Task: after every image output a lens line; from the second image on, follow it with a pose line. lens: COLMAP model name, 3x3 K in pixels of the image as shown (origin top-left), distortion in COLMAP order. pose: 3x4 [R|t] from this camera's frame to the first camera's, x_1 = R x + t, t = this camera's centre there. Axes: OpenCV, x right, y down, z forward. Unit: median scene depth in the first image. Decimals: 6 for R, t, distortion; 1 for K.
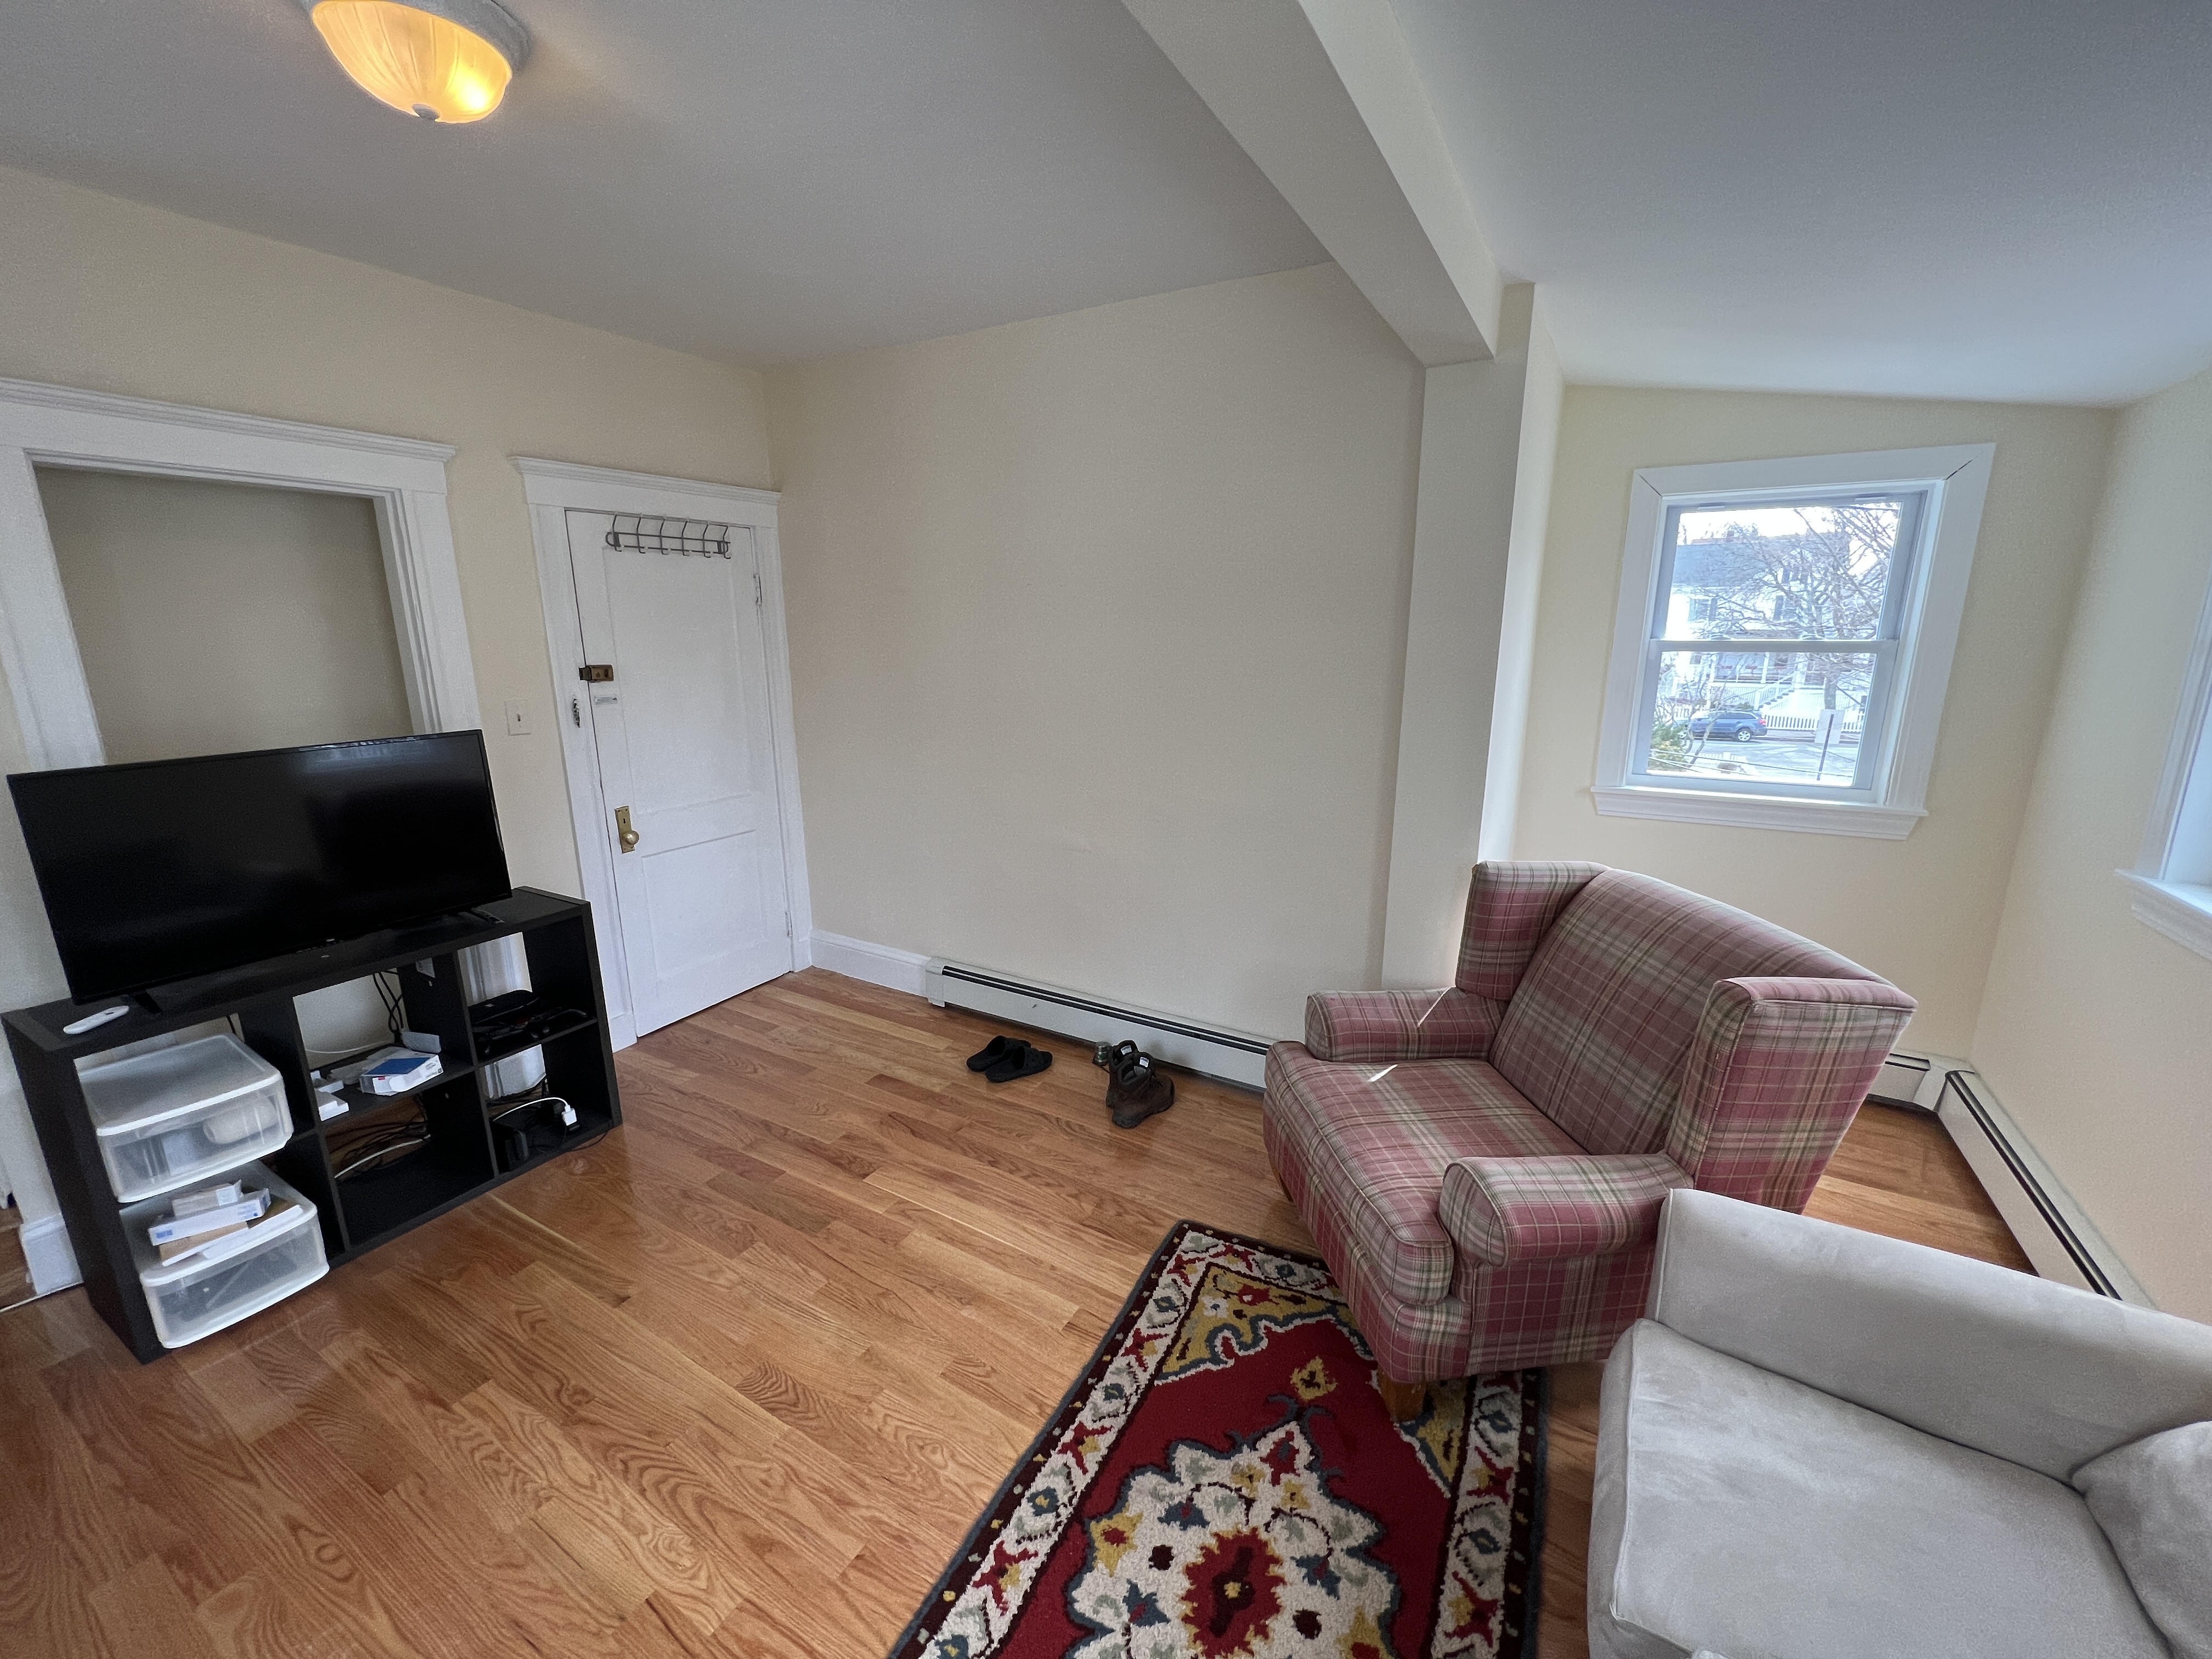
lens RADIAL K [[883.3, 0, 1106.0], [0, 883.3, 829.5], [0, 0, 1]] dist [0.000544, 0.000382]
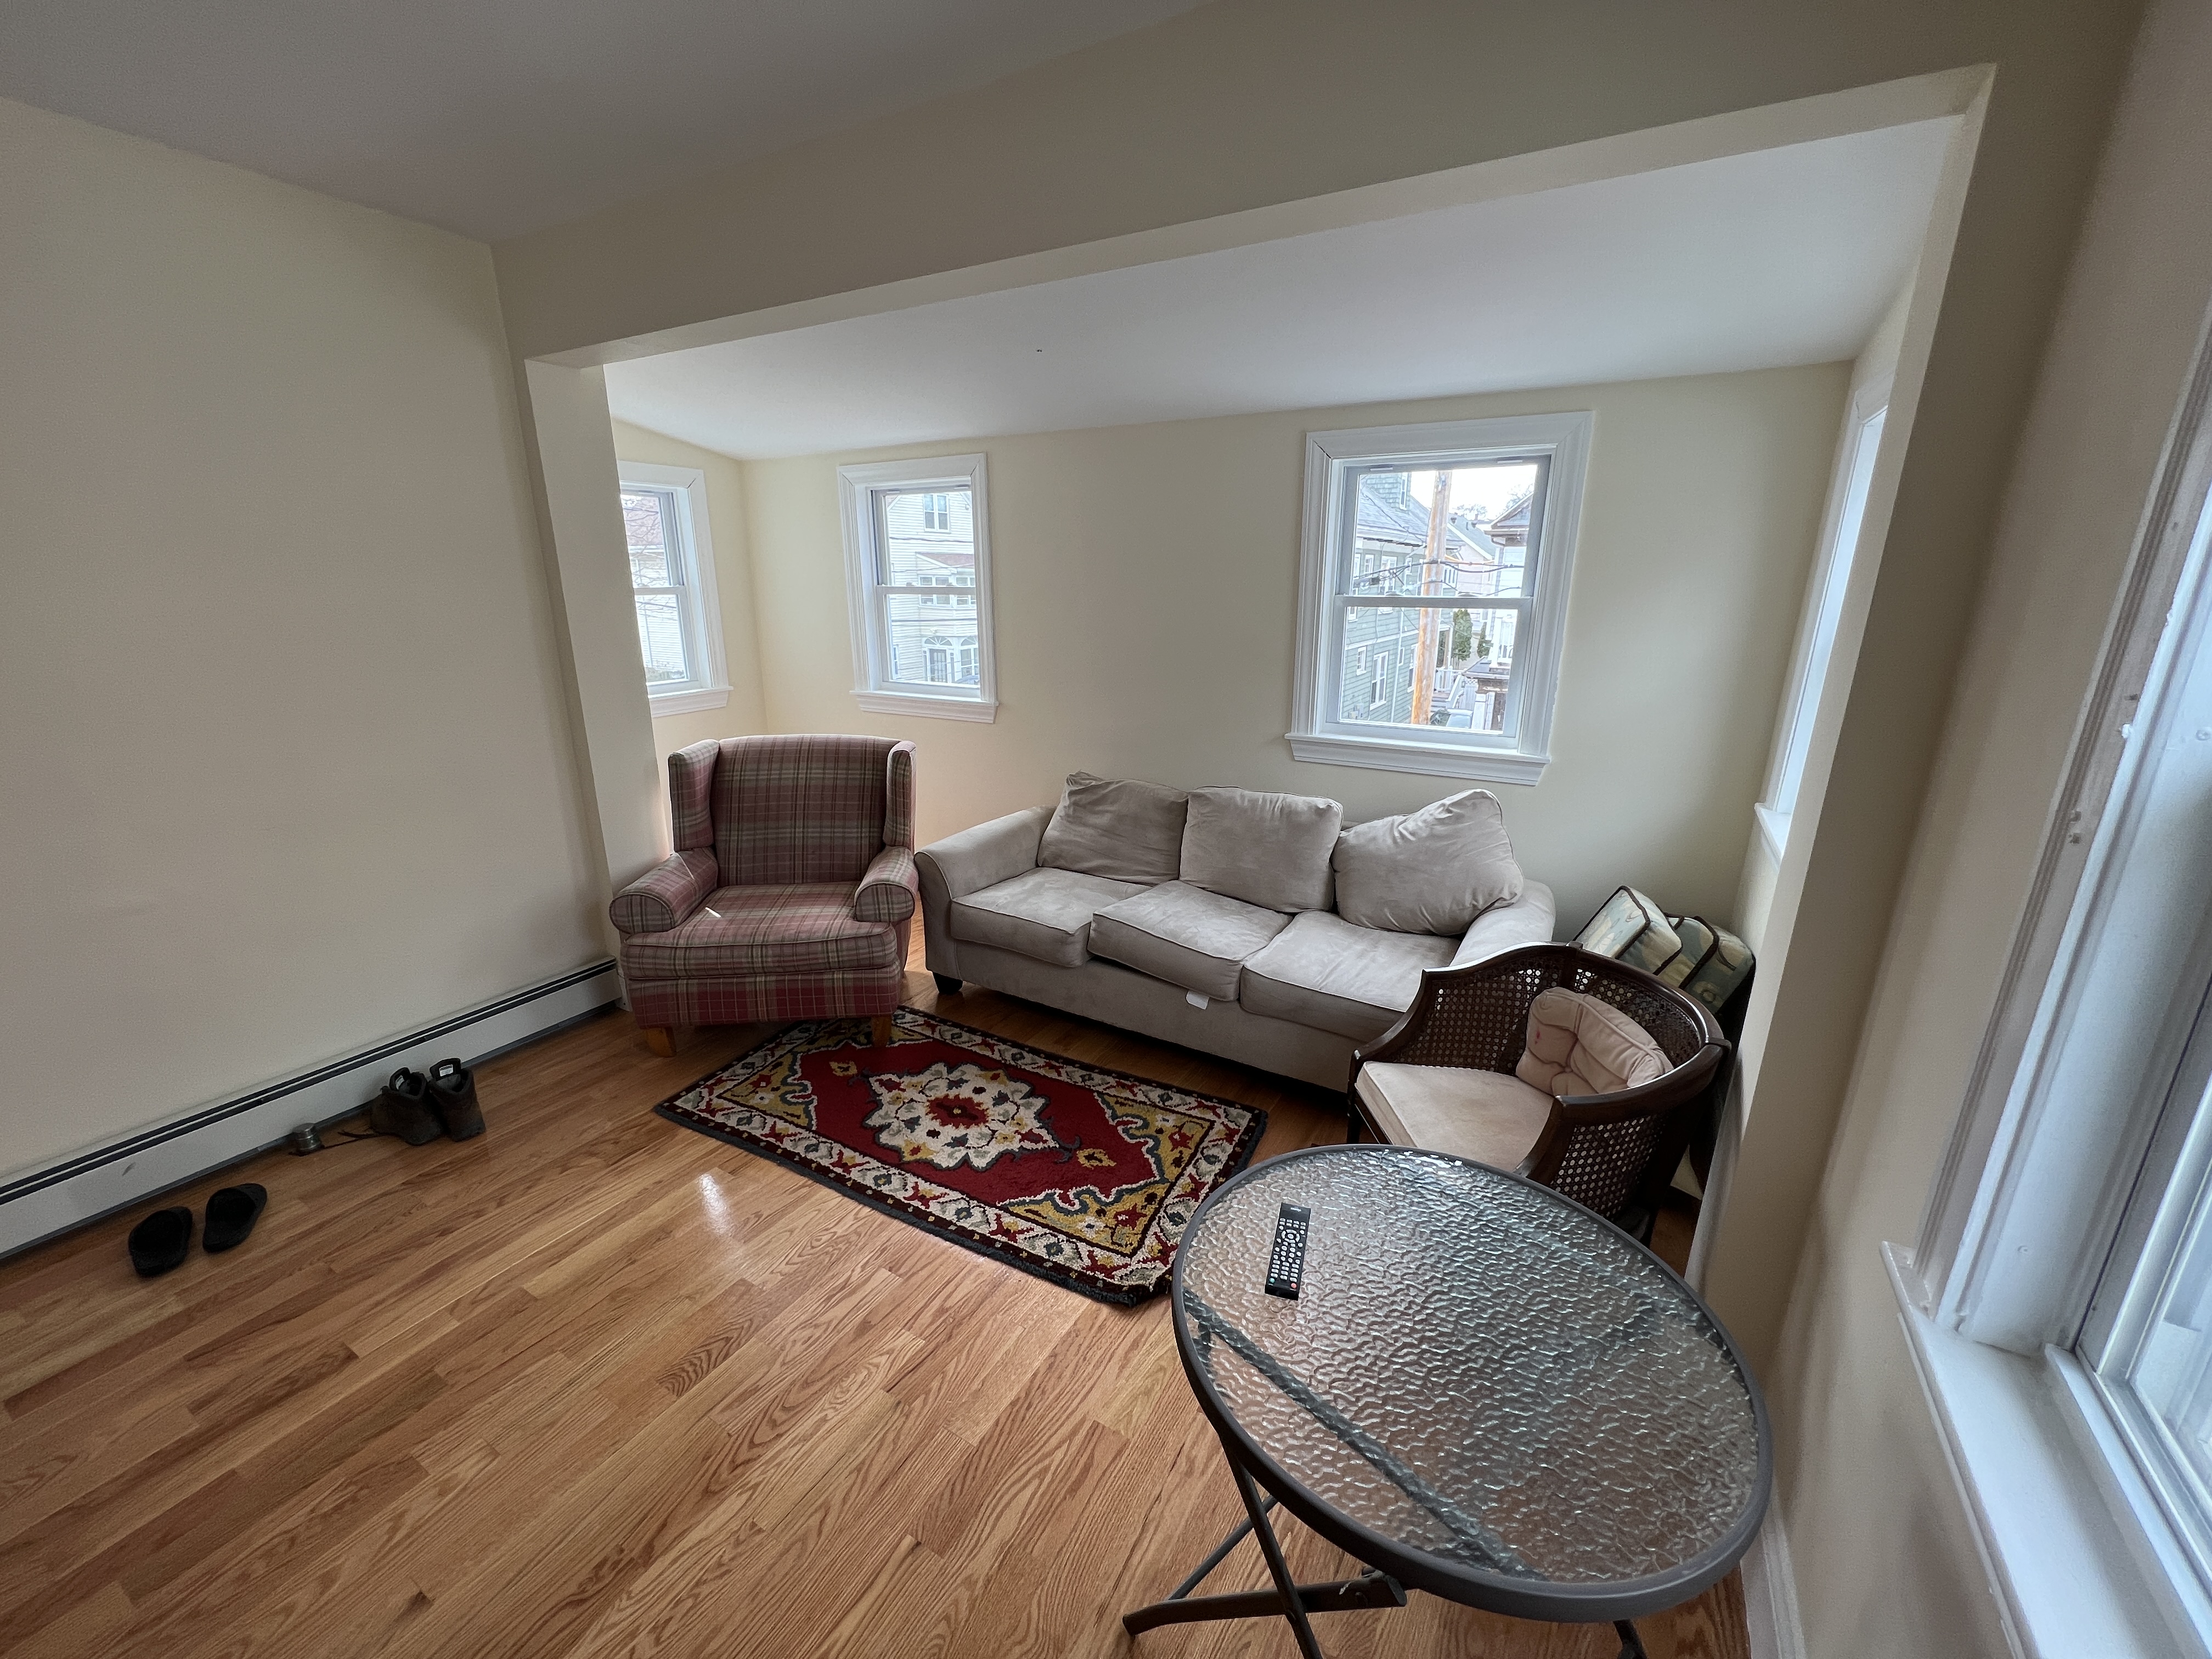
lens RADIAL K [[883.3, 0, 1106.0], [0, 883.3, 829.5], [0, 0, 1]] dist [0.000544, 0.000382]
pose [[-0.000181, -0.275790, 0.961218, -1.144553], [0.225269, 0.936500, 0.268740, -0.084243], [-0.974297, 0.216581, 0.061958, 0.363340]]
